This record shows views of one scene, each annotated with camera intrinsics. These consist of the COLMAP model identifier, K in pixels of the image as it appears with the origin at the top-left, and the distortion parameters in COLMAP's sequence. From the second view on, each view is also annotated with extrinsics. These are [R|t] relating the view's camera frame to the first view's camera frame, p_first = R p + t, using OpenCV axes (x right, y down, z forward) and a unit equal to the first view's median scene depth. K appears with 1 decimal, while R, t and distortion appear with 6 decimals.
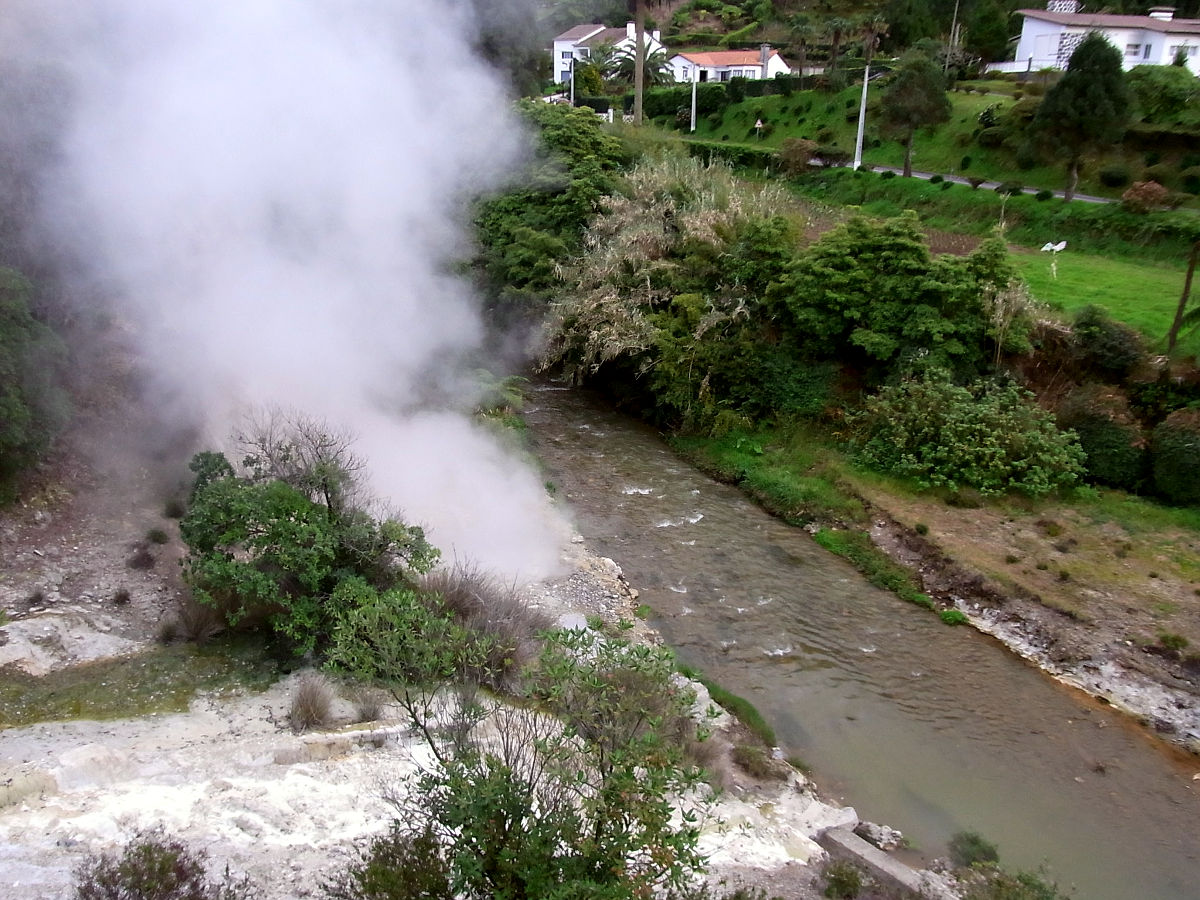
lens RADIAL K [[1071.3, 0, 600.0], [0, 1071.3, 450.0], [0, 0, 1]] dist [0.051630, -0.098452]
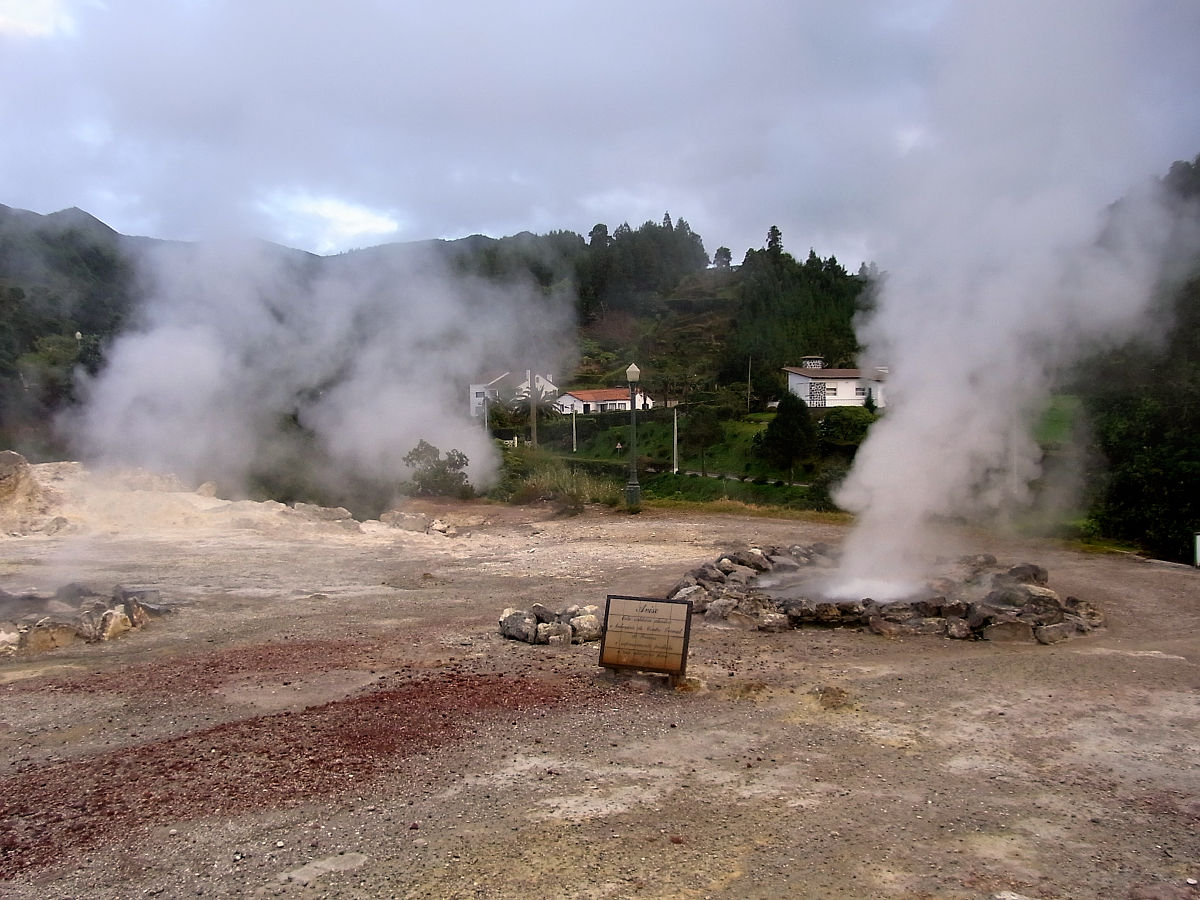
lens RADIAL K [[1071.3, 0, 600.0], [0, 1071.3, 450.0], [0, 0, 1]] dist [0.051630, -0.098452]
pose [[0.995336, -0.036191, 0.089426, -0.003768], [0.060047, 0.957926, -0.280662, 0.096483], [-0.075506, 0.284723, 0.955632, -0.342407]]
